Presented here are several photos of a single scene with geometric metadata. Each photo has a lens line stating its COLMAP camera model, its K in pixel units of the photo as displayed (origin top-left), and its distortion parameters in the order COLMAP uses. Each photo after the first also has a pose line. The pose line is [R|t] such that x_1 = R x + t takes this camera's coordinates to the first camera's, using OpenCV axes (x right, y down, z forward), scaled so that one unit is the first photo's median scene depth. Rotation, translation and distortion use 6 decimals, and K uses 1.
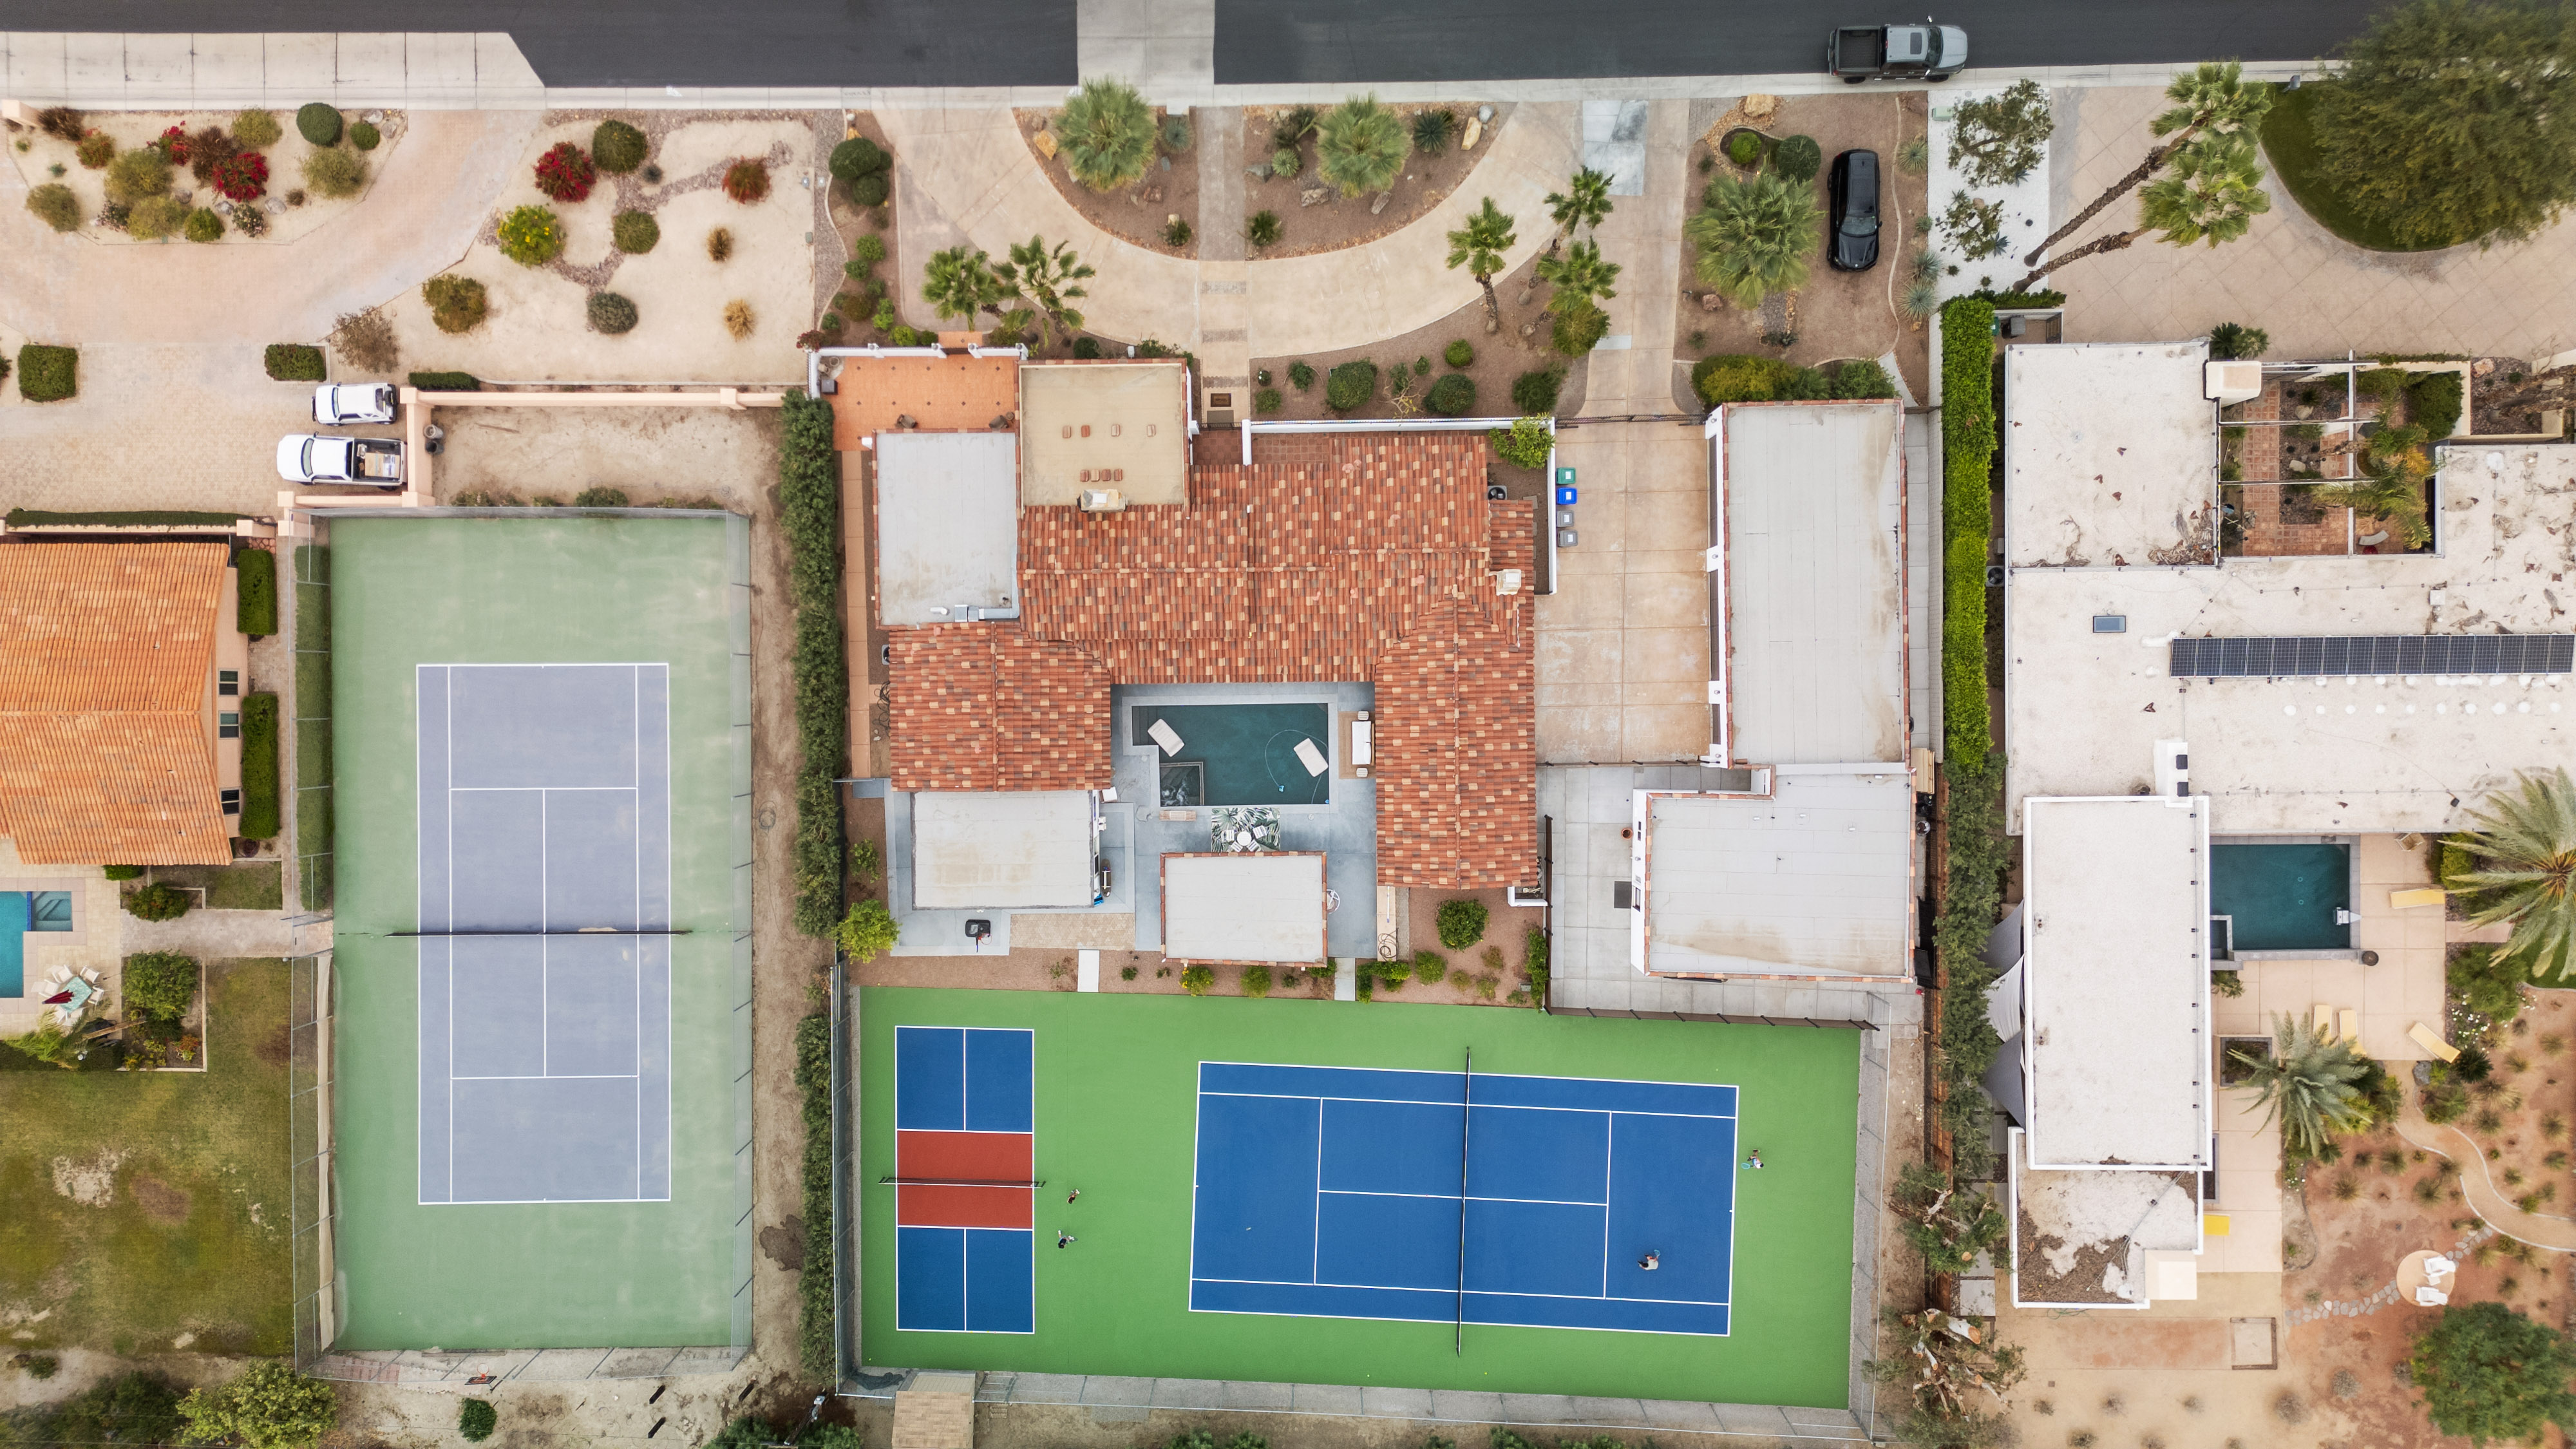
lens RADIAL K [[1847.2, 0, 1288.0], [0, 1847.2, 724.5], [0, 0, 1]] dist [0.076803, -0.111412]
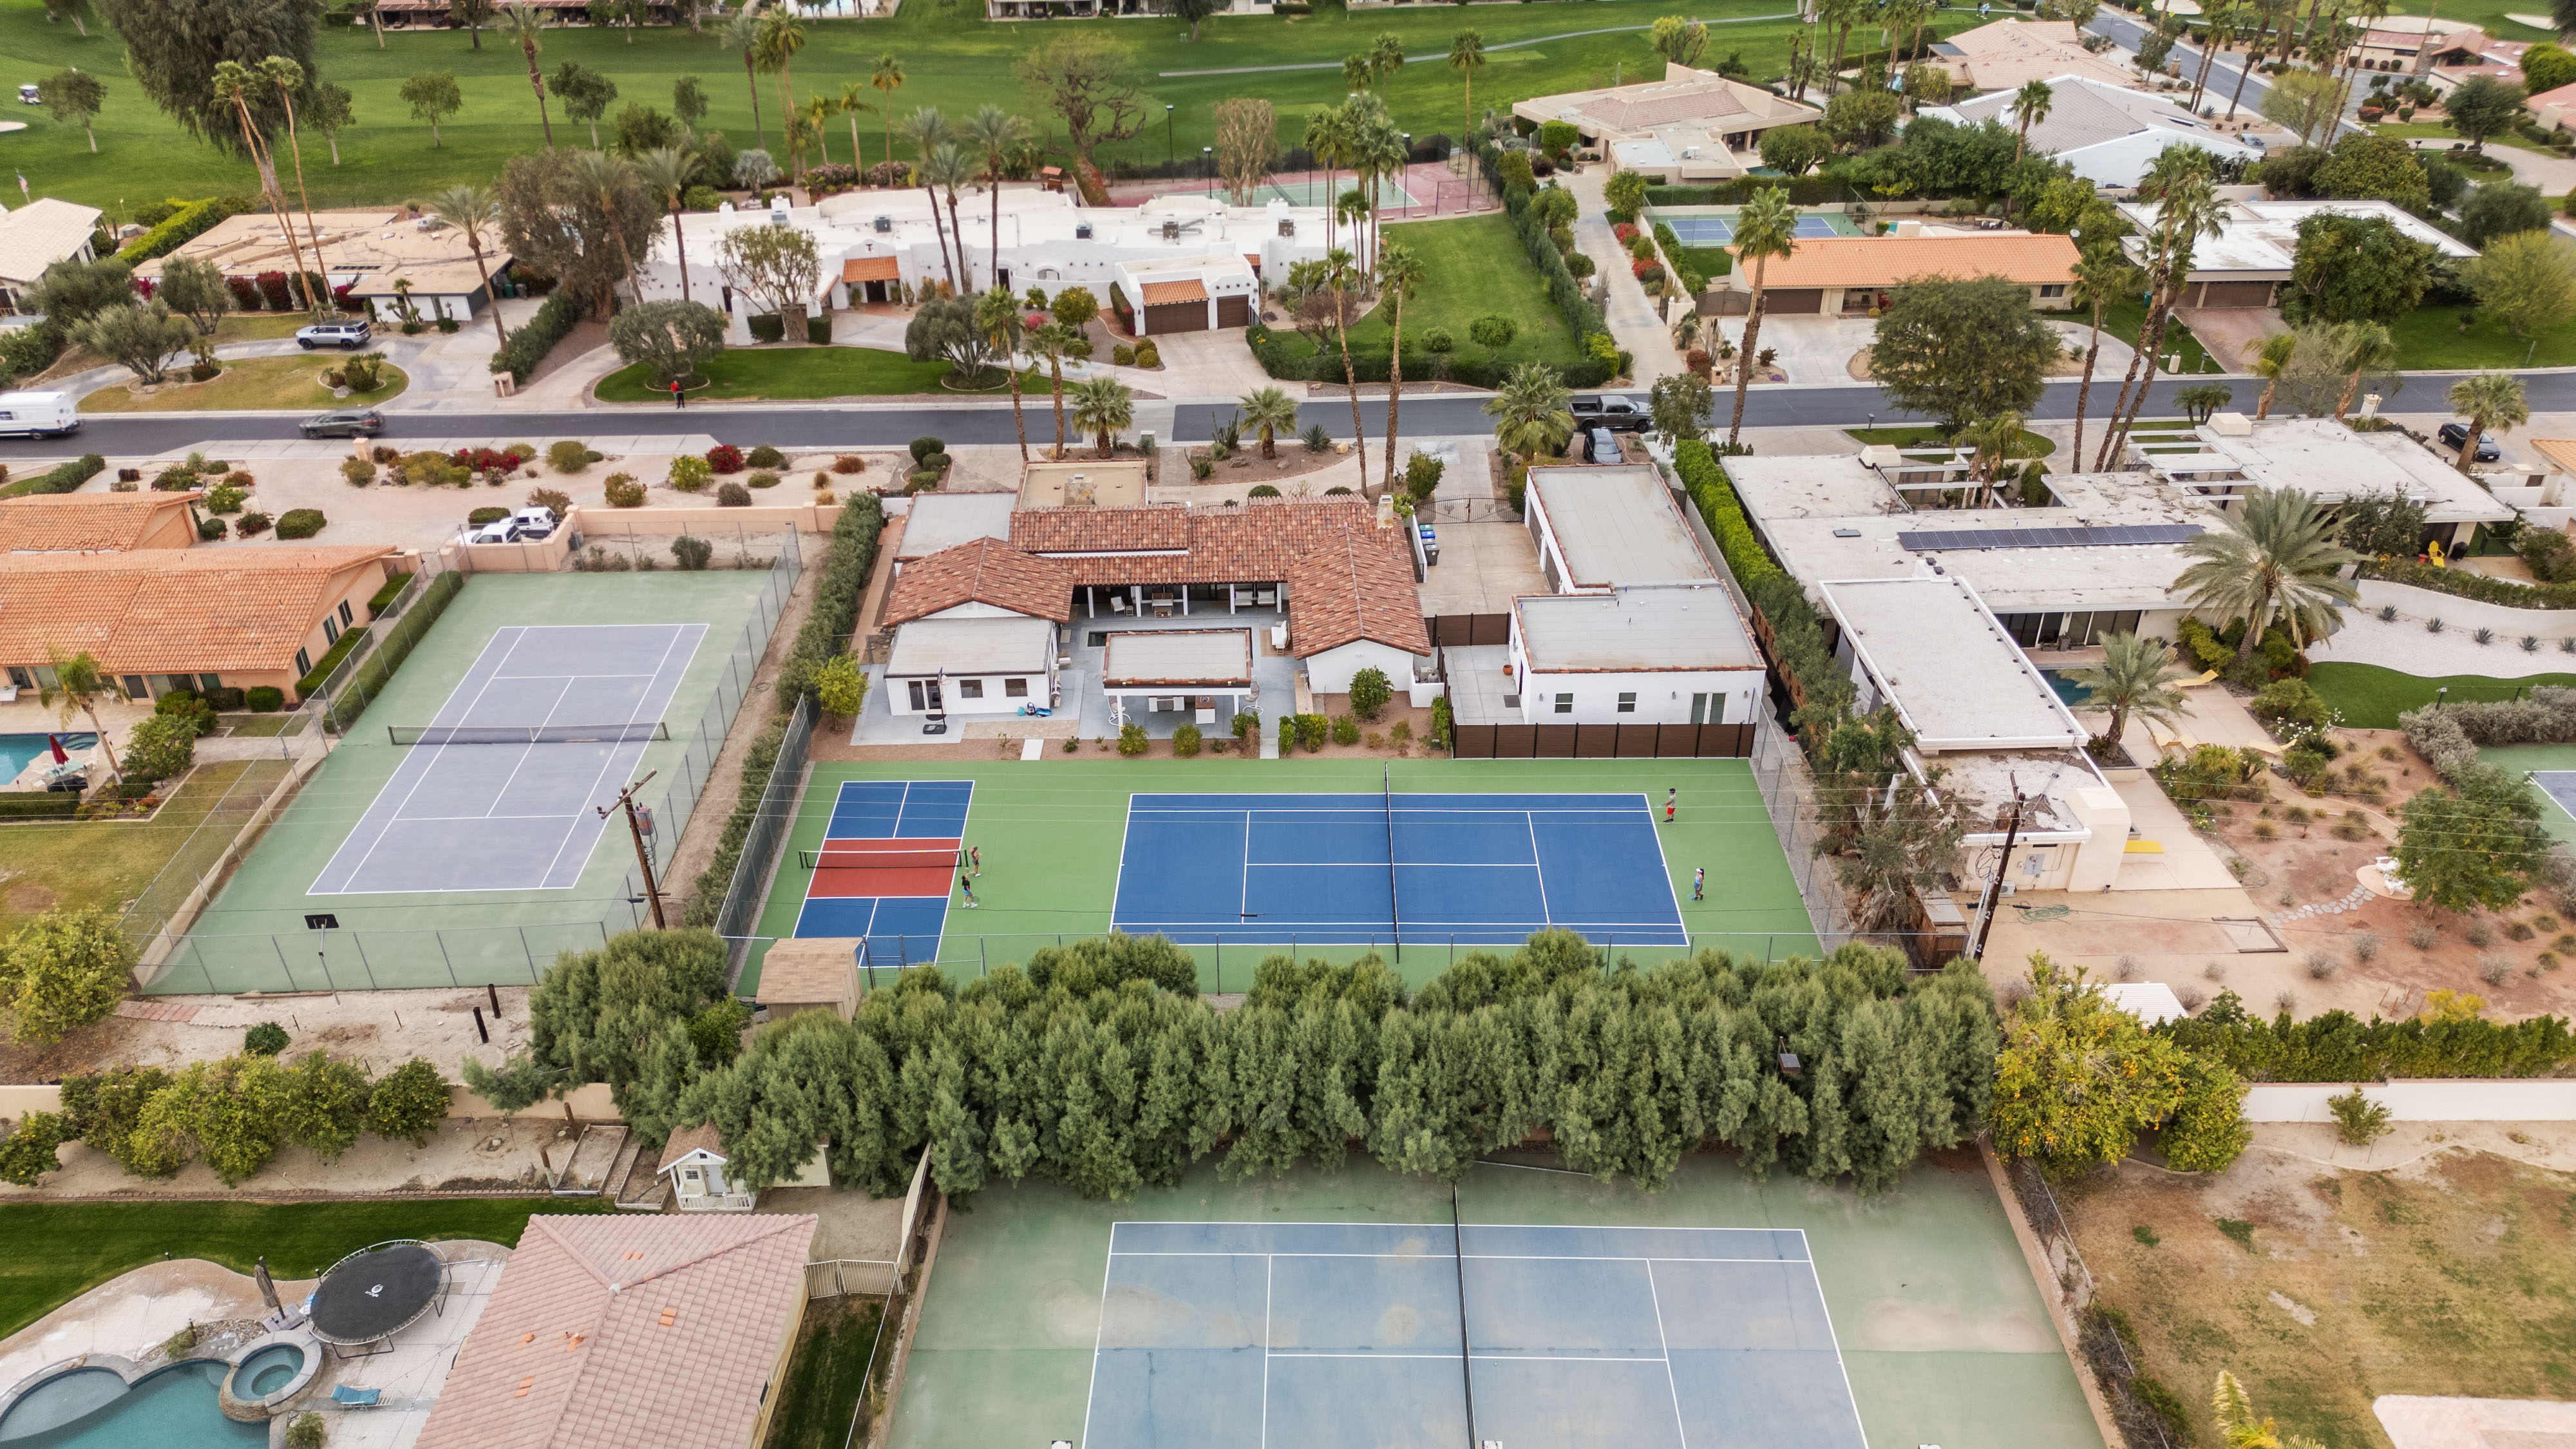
lens RADIAL K [[1847.2, 0, 1288.0], [0, 1847.2, 724.5], [0, 0, 1]] dist [0.076803, -0.111412]
pose [[0.999600, -0.004287, 0.027970, 0.011830], [0.026419, 0.495478, -0.868219, 1.073247], [-0.010137, 0.868610, 0.495393, 0.450751]]
